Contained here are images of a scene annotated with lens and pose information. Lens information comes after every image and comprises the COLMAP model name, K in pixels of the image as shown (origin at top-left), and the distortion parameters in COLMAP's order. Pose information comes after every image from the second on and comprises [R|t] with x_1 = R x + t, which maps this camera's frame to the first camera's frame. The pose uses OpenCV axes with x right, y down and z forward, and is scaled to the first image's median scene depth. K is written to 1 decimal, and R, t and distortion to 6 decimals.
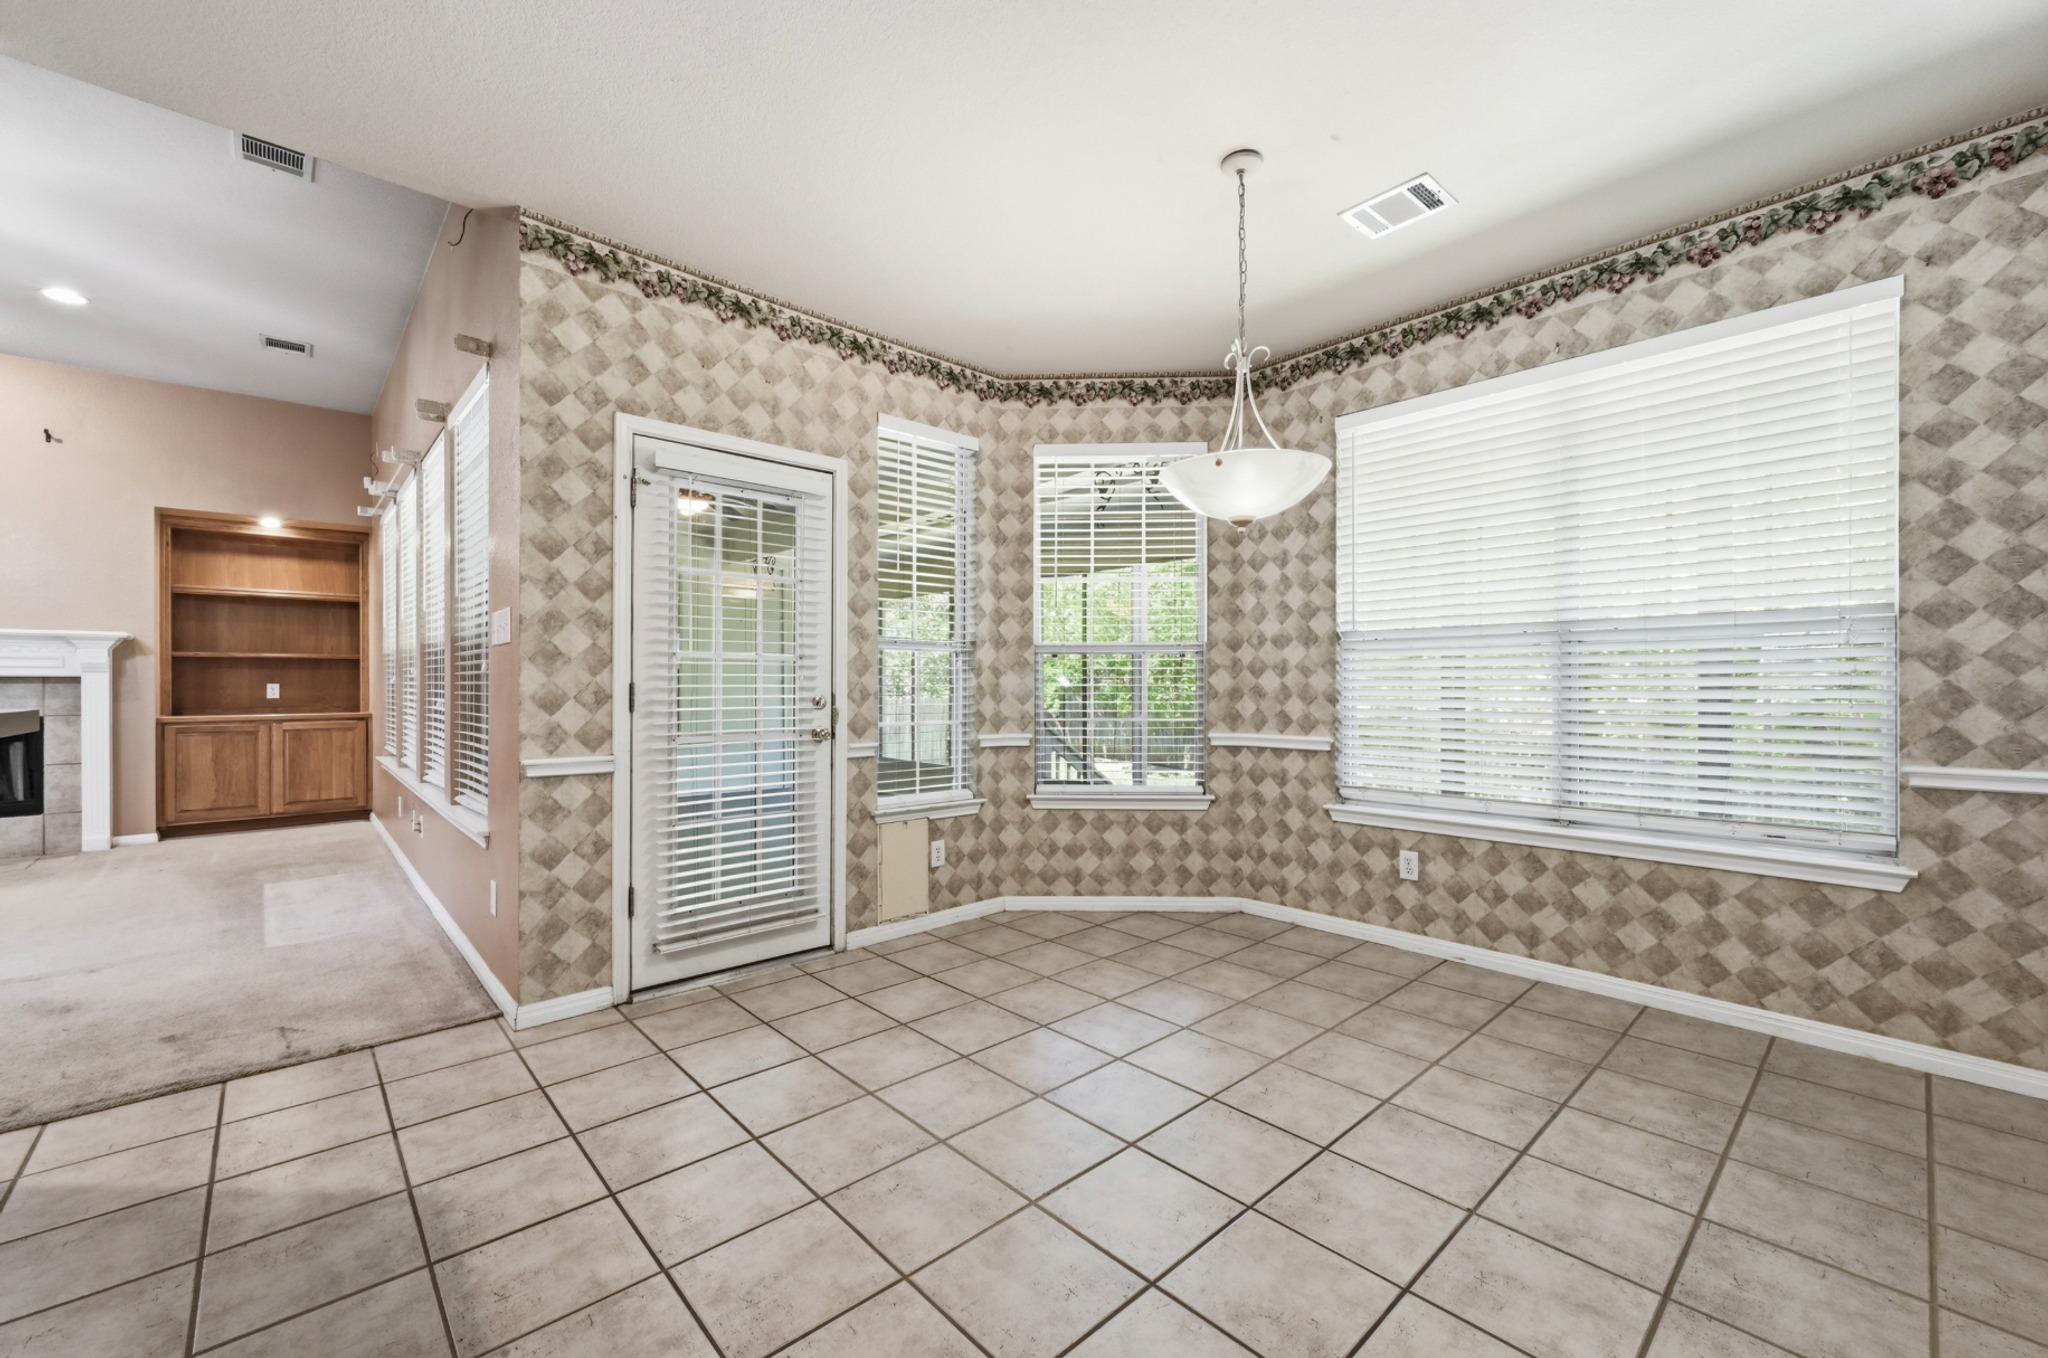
lens RADIAL K [[826.4, 0, 1036.3], [0, 826.4, 684.1], [0, 0, 1]] dist [-0.010176, 0.000780]
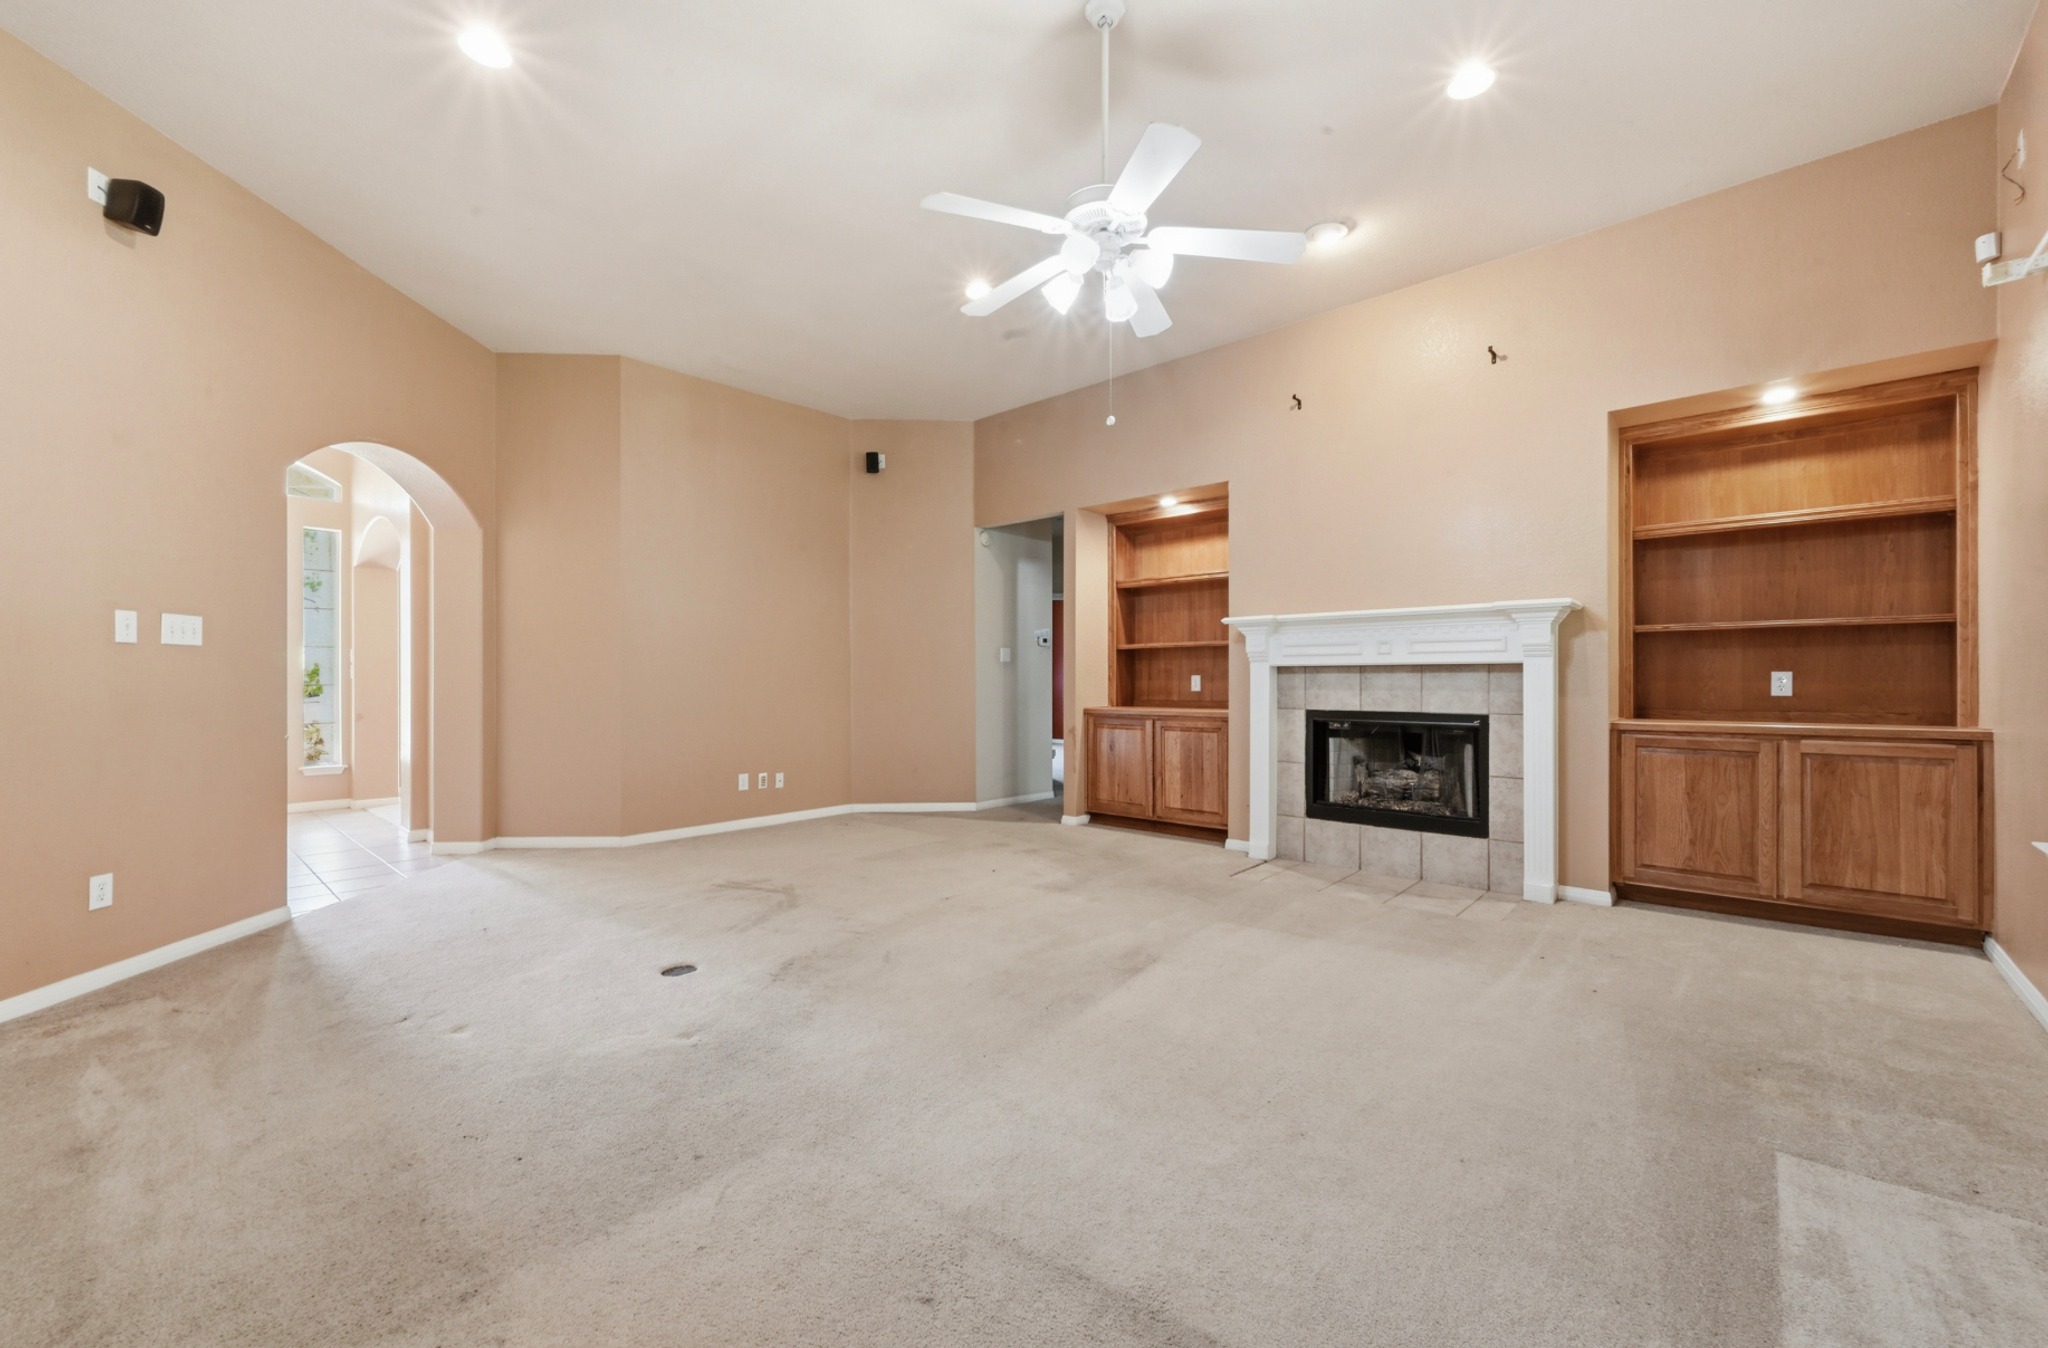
lens RADIAL K [[818.9, 0, 1030.7], [0, 818.9, 685.4], [0, 0, 1]] dist [-0.002723, 0.000731]
pose [[0.092027, 0.009910, -0.995707, -0.423856], [0.004697, 0.999935, 0.010387, 0.001338], [0.995745, -0.005633, 0.091975, 0.436685]]
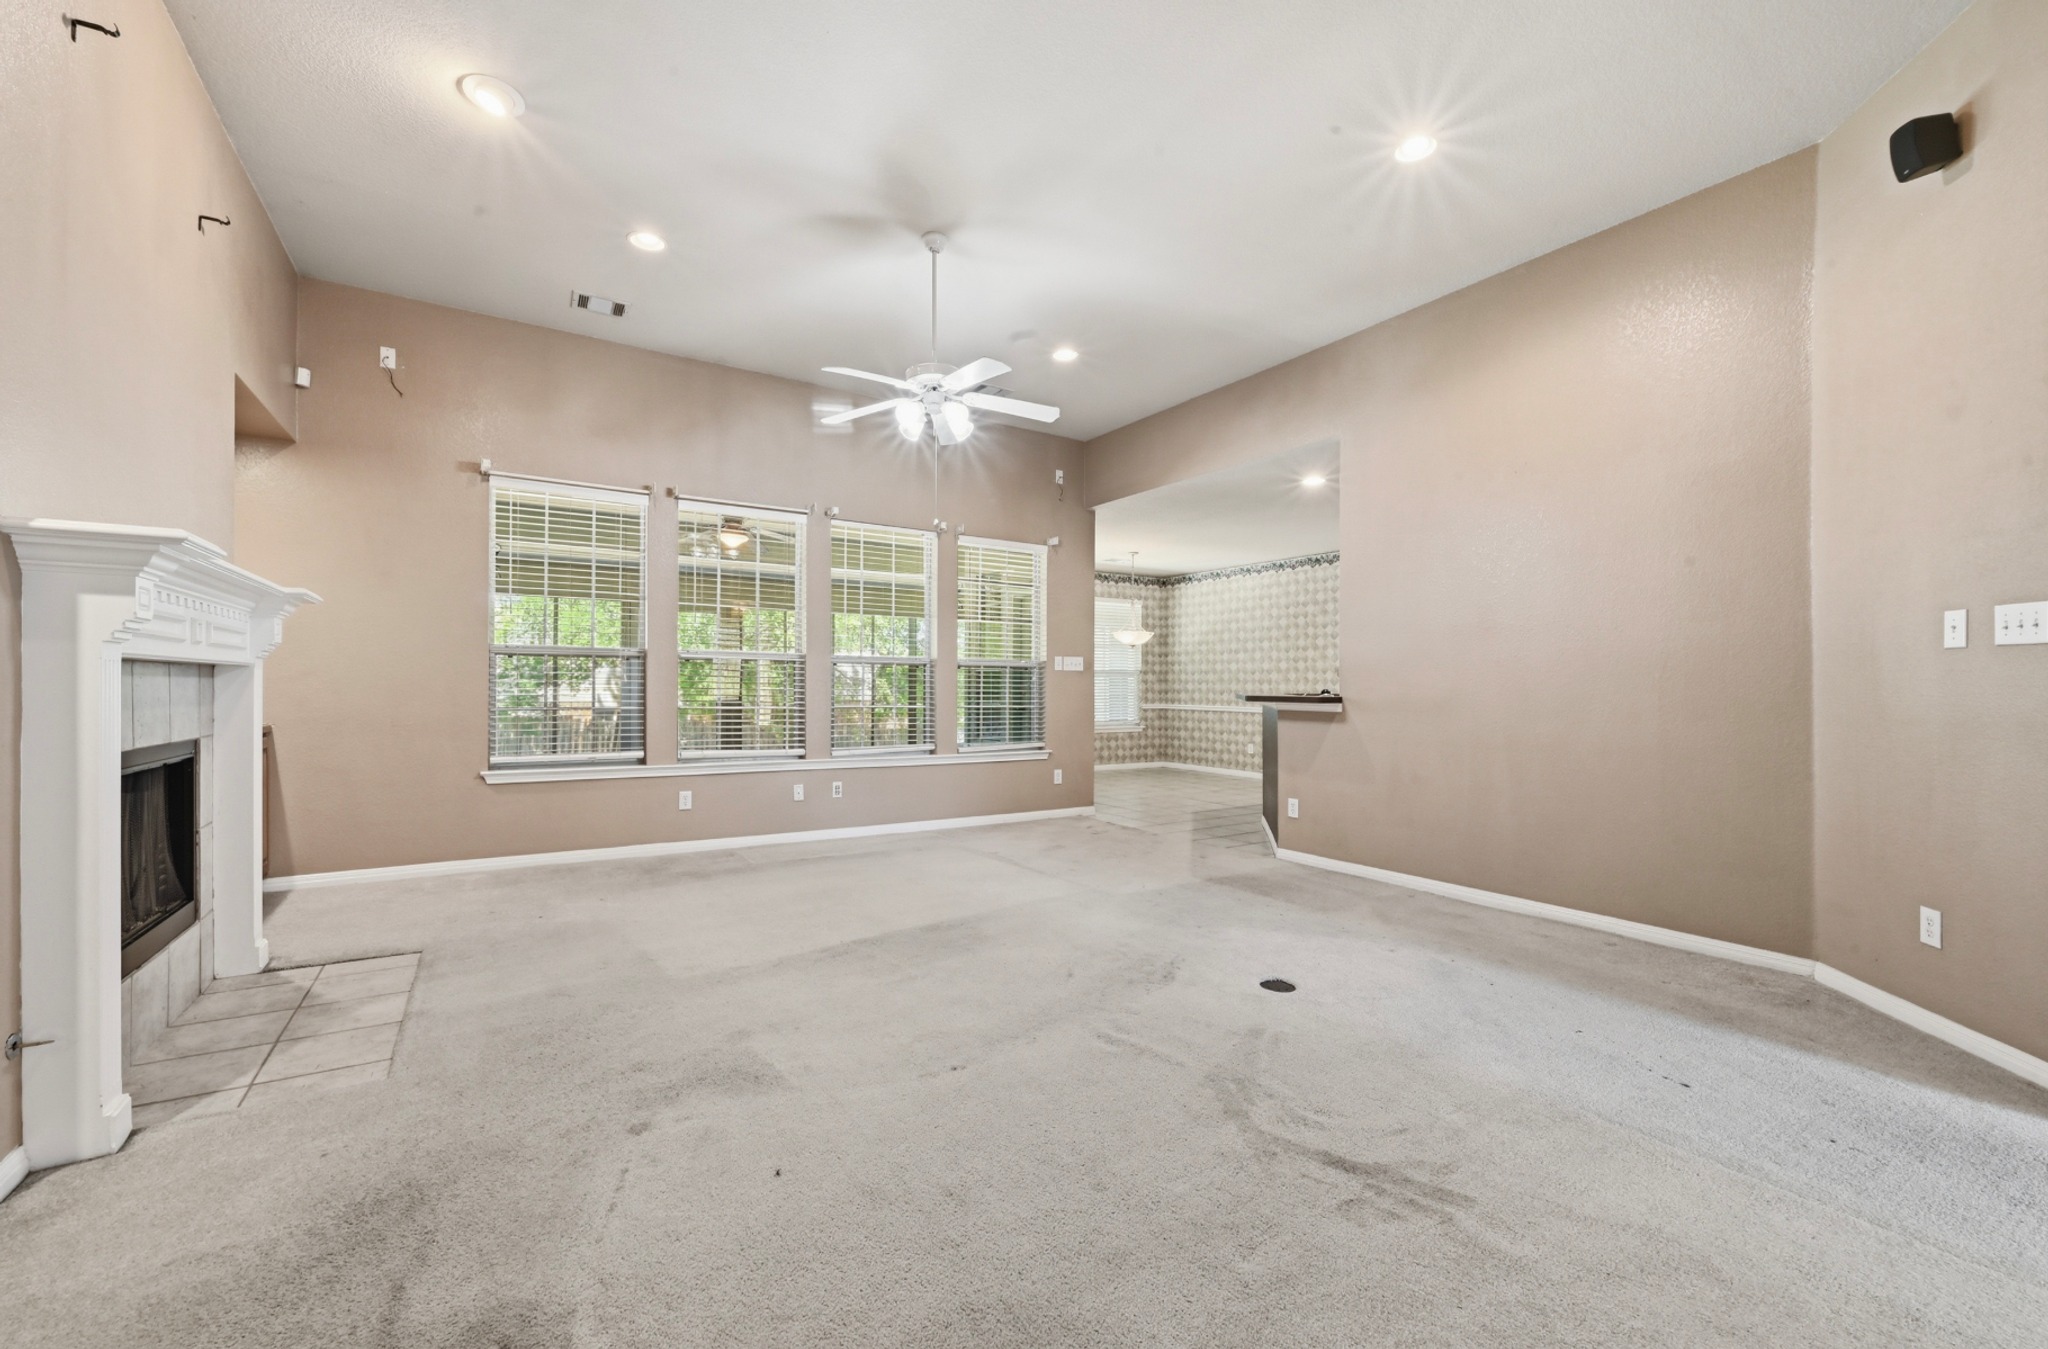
lens RADIAL K [[818.9, 0, 1030.1], [0, 818.9, 676.4], [0, 0, 1]] dist [-0.002723, 0.000731]
pose [[0.173051, 0.014752, 0.984802, -1.487373], [-0.008337, 0.999874, -0.013513, 0.002327], [-0.984878, -0.005872, 0.173152, 0.327334]]
